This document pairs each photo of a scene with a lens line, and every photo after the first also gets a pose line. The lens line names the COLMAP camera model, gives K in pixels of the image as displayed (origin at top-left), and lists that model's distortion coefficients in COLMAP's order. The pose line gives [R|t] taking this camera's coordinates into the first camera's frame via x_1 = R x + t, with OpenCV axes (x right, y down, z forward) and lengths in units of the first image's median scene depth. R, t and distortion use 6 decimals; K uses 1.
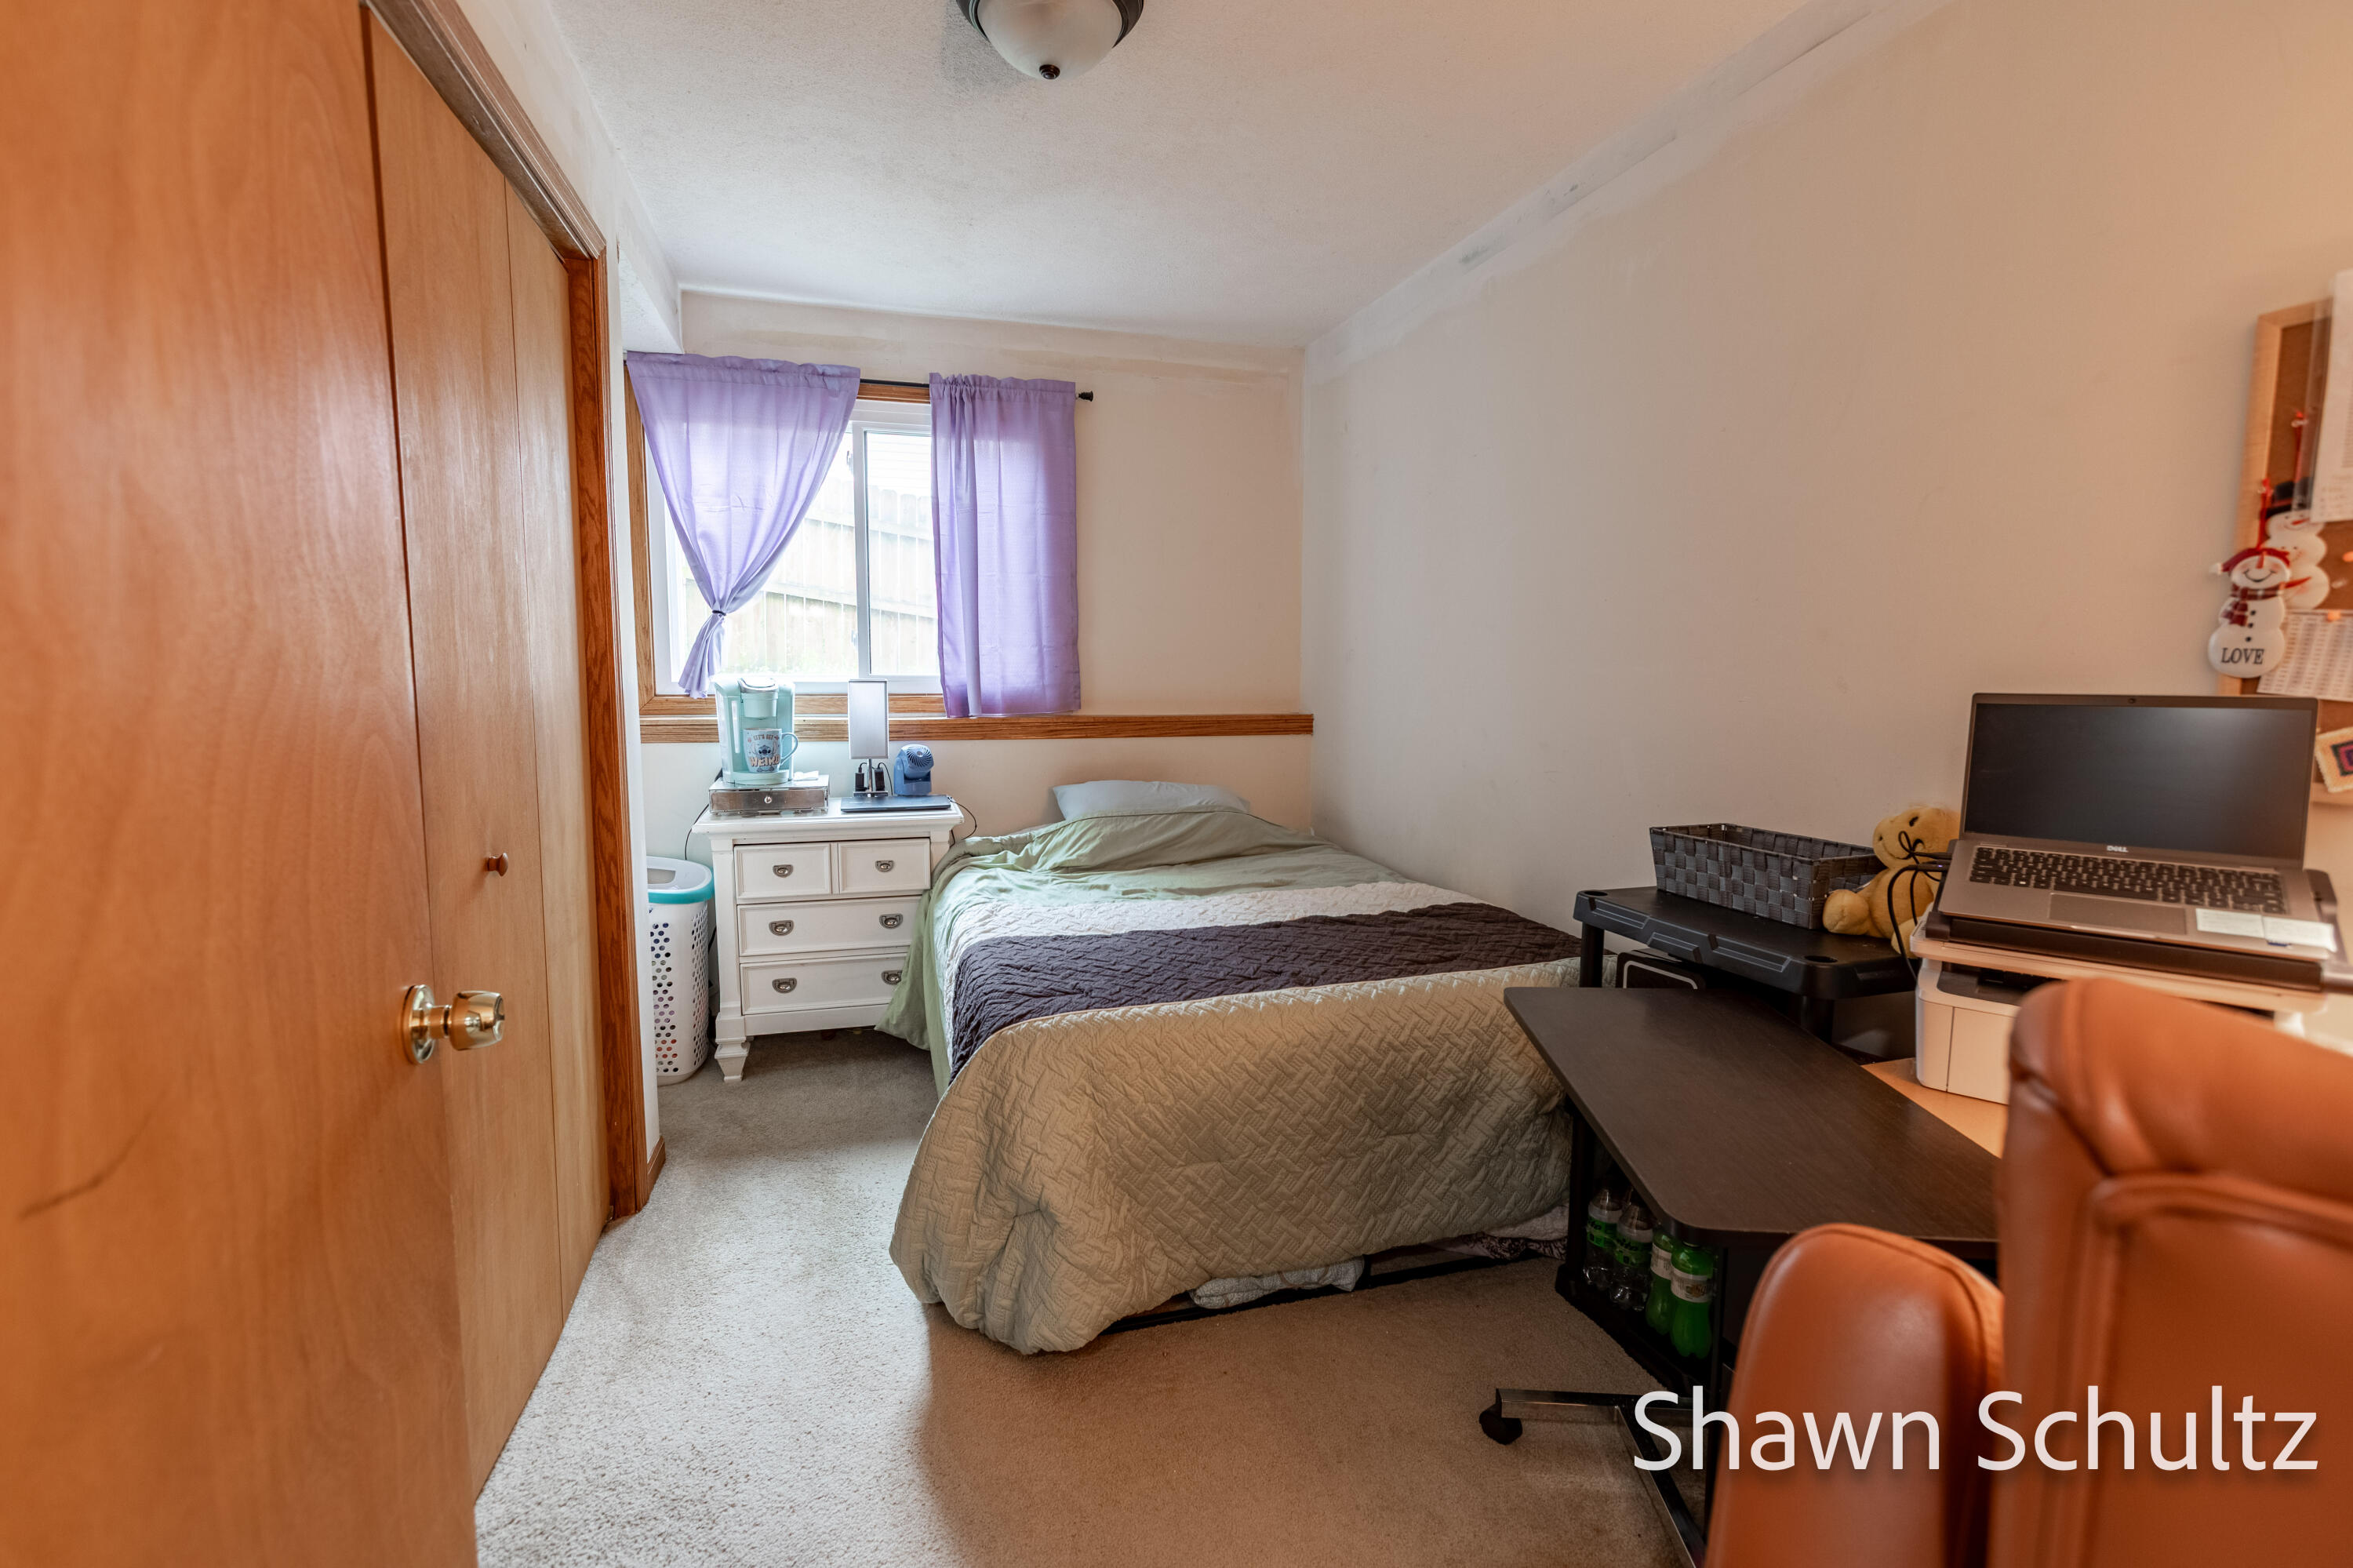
lens RADIAL K [[1051.7, 0, 1177.5], [0, 1051.7, 778.2], [0, 0, 1]] dist [-0.003351, 0.005955]
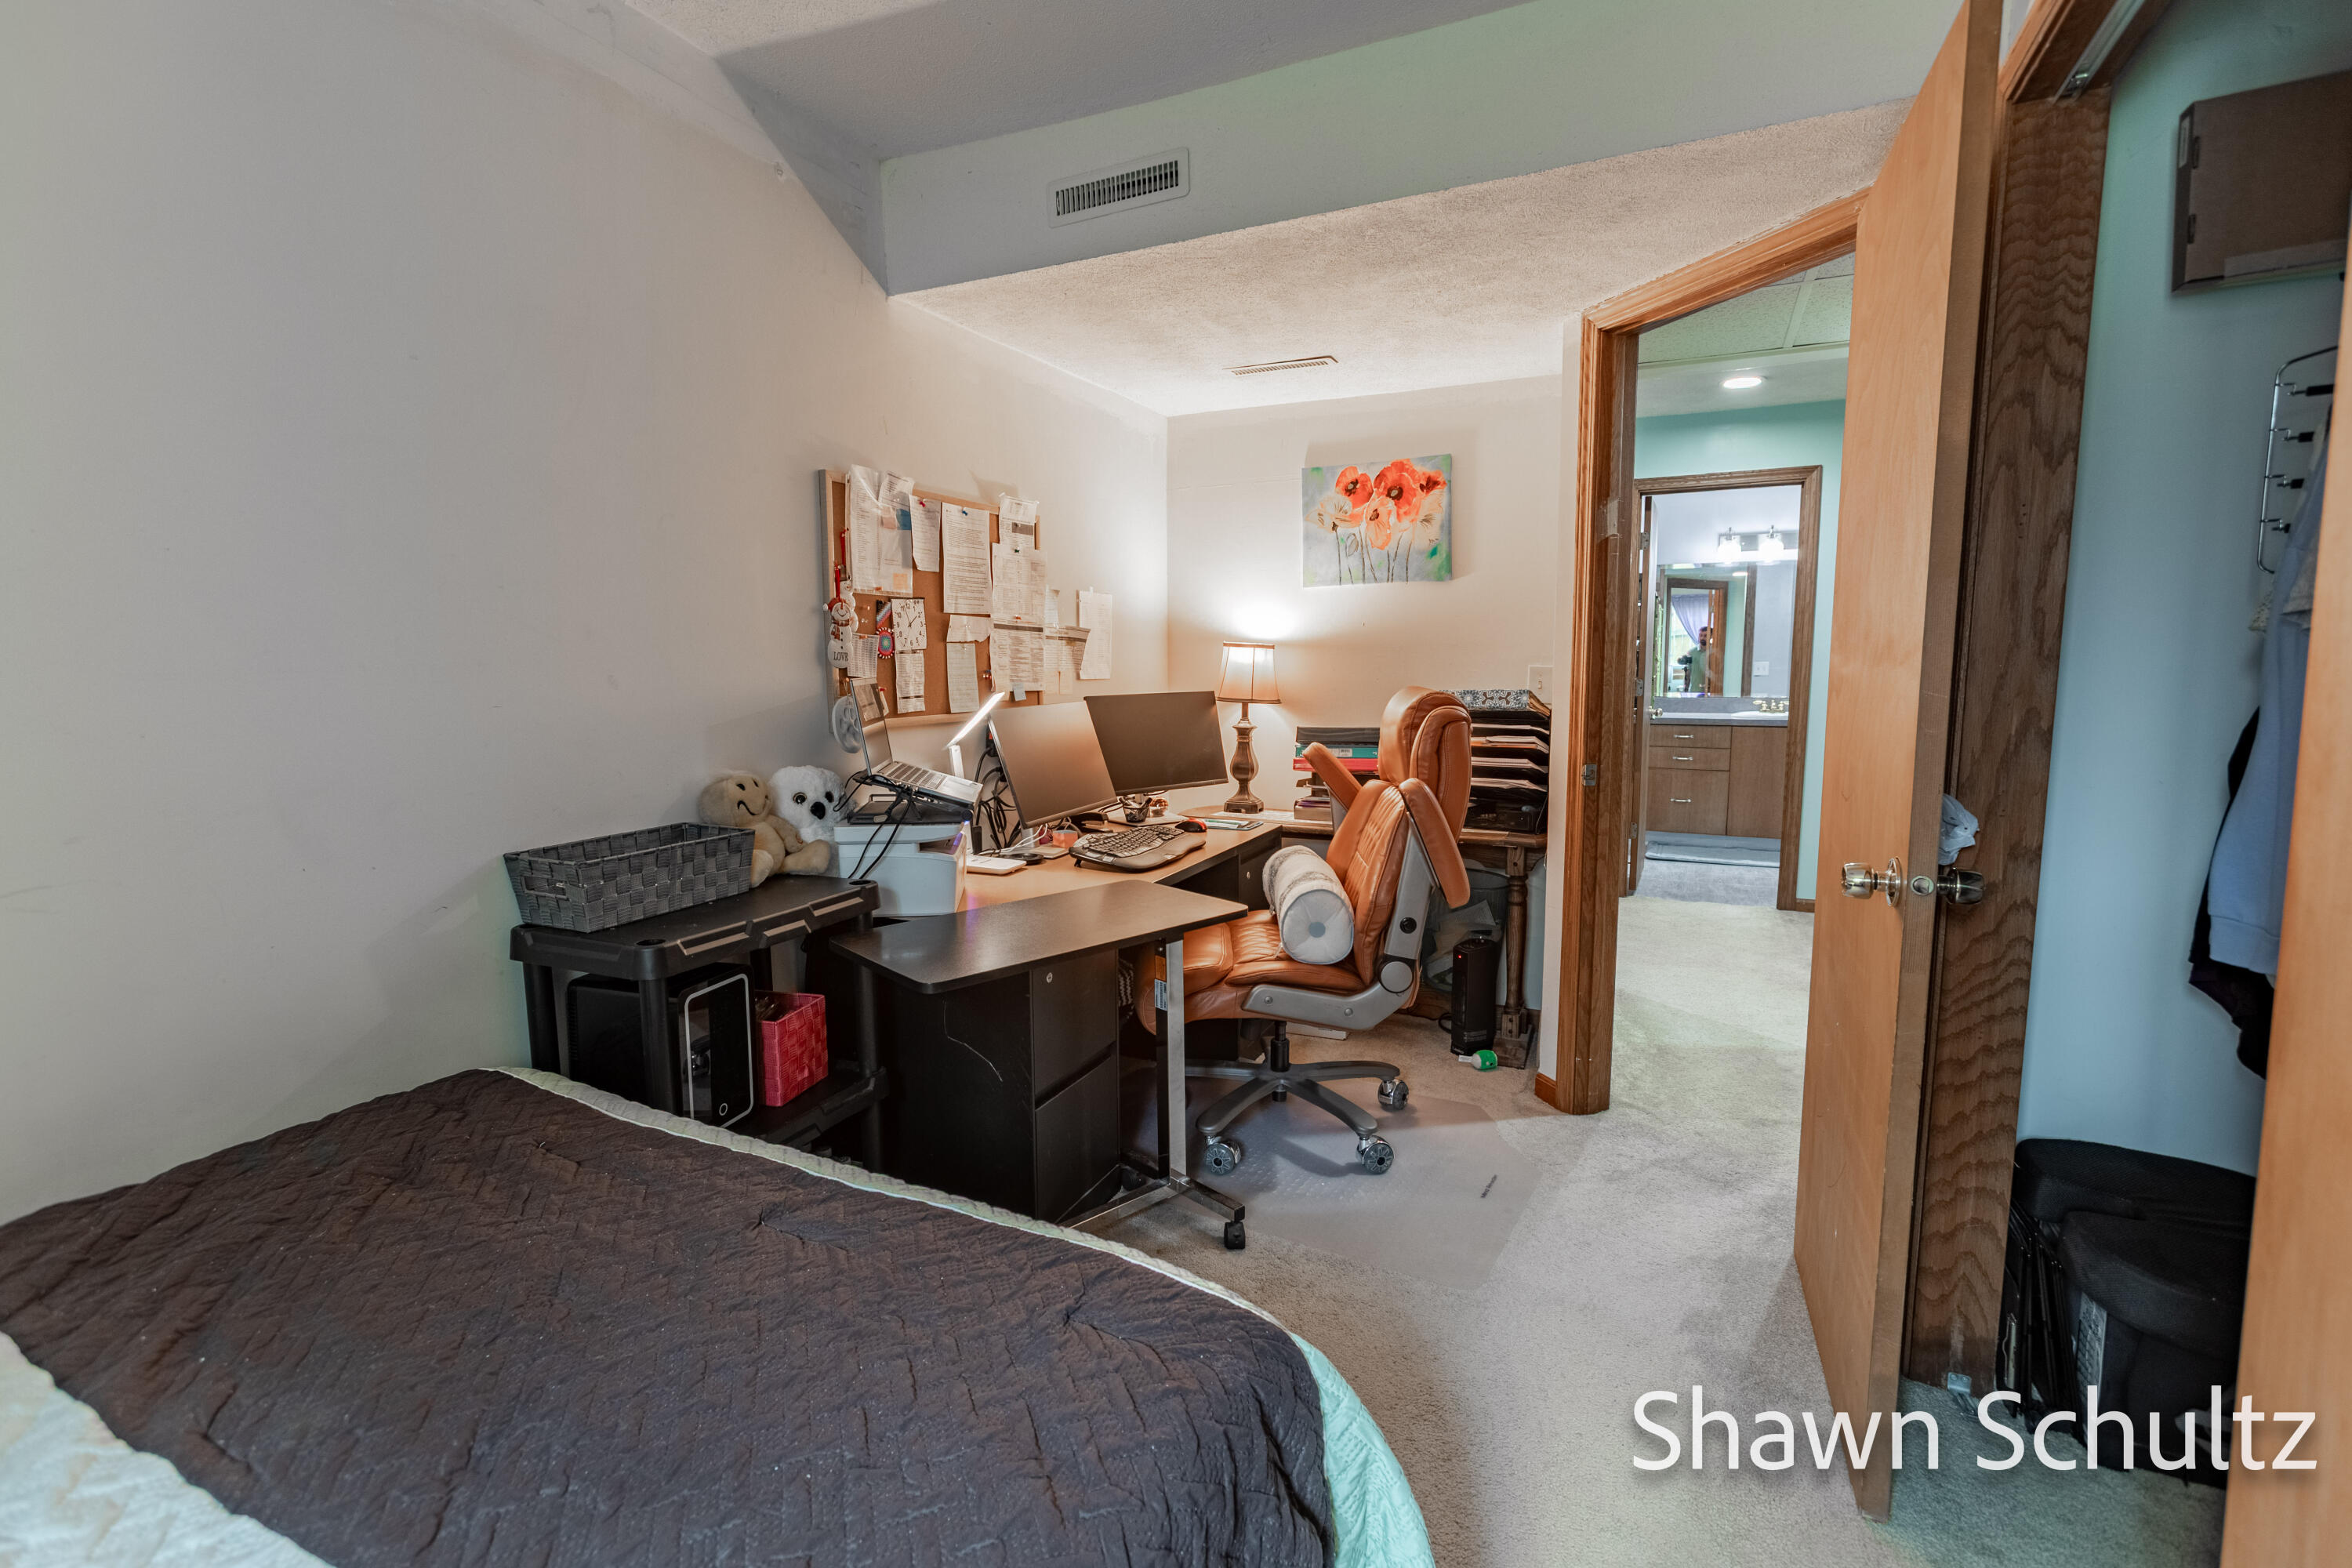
lens RADIAL K [[1051.2, 0, 1174.3], [0, 1051.2, 778.8], [0, 0, 1]] dist [-0.003351, 0.005955]
pose [[-0.743186, -0.069686, 0.665446, -0.483872], [0.076293, 0.979248, 0.187754, -0.151803], [-0.664721, 0.190306, -0.722447, 1.454280]]
